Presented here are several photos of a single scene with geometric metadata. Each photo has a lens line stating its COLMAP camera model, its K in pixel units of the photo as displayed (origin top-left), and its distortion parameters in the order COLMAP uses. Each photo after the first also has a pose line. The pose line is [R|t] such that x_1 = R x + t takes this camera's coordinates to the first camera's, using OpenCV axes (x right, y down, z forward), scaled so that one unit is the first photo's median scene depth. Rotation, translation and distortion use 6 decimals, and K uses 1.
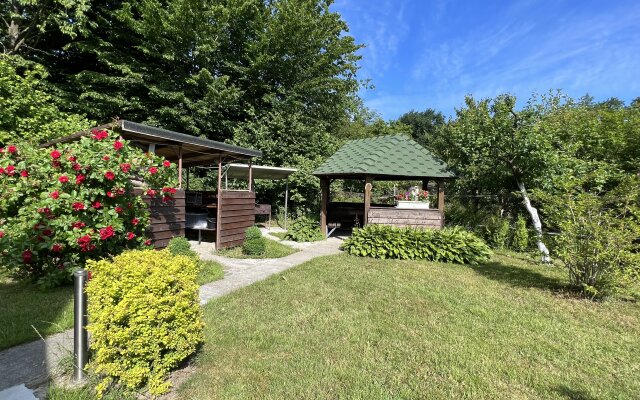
lens RADIAL K [[289.3, 0, 320.3], [0, 289.3, 198.7], [0, 0, 1]] dist [0.001432, 0.000449]
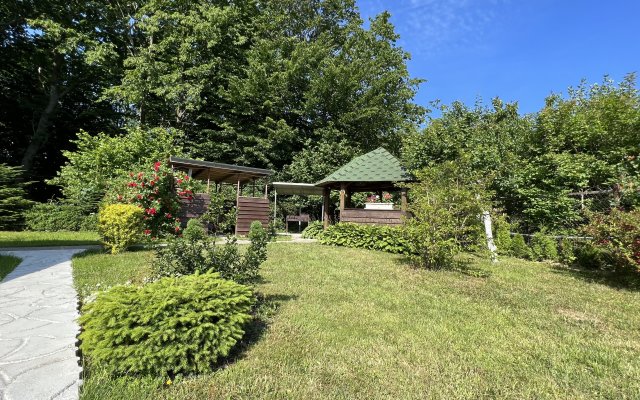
lens RADIAL K [[289.3, 0, 319.2], [0, 289.3, 195.5], [0, 0, 1]] dist [0.001432, 0.000449]
pose [[0.900071, -0.033892, -0.434423, 0.615165], [-0.012856, 0.994471, -0.104222, 0.104551], [0.435554, 0.099392, 0.894659, -0.156509]]
